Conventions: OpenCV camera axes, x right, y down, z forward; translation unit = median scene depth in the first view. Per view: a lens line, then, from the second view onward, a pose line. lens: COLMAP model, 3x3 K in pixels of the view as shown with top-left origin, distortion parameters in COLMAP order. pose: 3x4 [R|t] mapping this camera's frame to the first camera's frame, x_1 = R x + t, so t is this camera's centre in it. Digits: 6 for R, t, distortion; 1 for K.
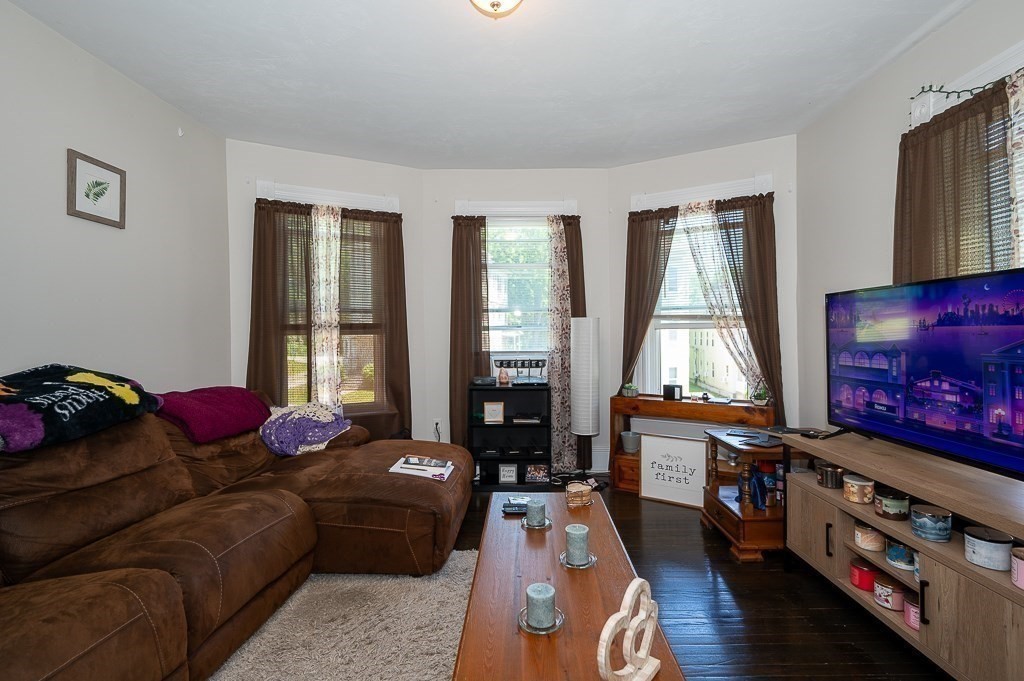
lens RADIAL K [[463.7, 0, 514.5], [0, 463.7, 336.8], [0, 0, 1]] dist [0.002393, 0.000068]
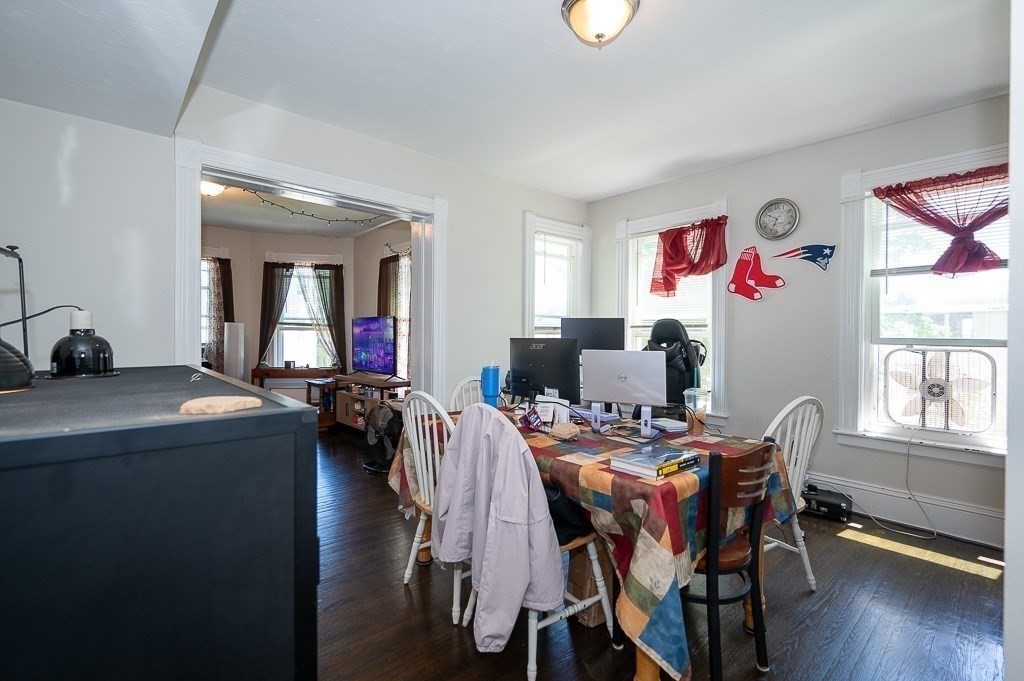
lens RADIAL K [[463.7, 0, 513.2], [0, 463.7, 337.9], [0, 0, 1]] dist [0.002393, 0.000068]
pose [[0.723026, 0.009520, 0.690755, -0.284321], [-0.011002, 0.999937, -0.002264, 0.006783], [-0.690733, -0.005963, 0.723085, -0.926525]]
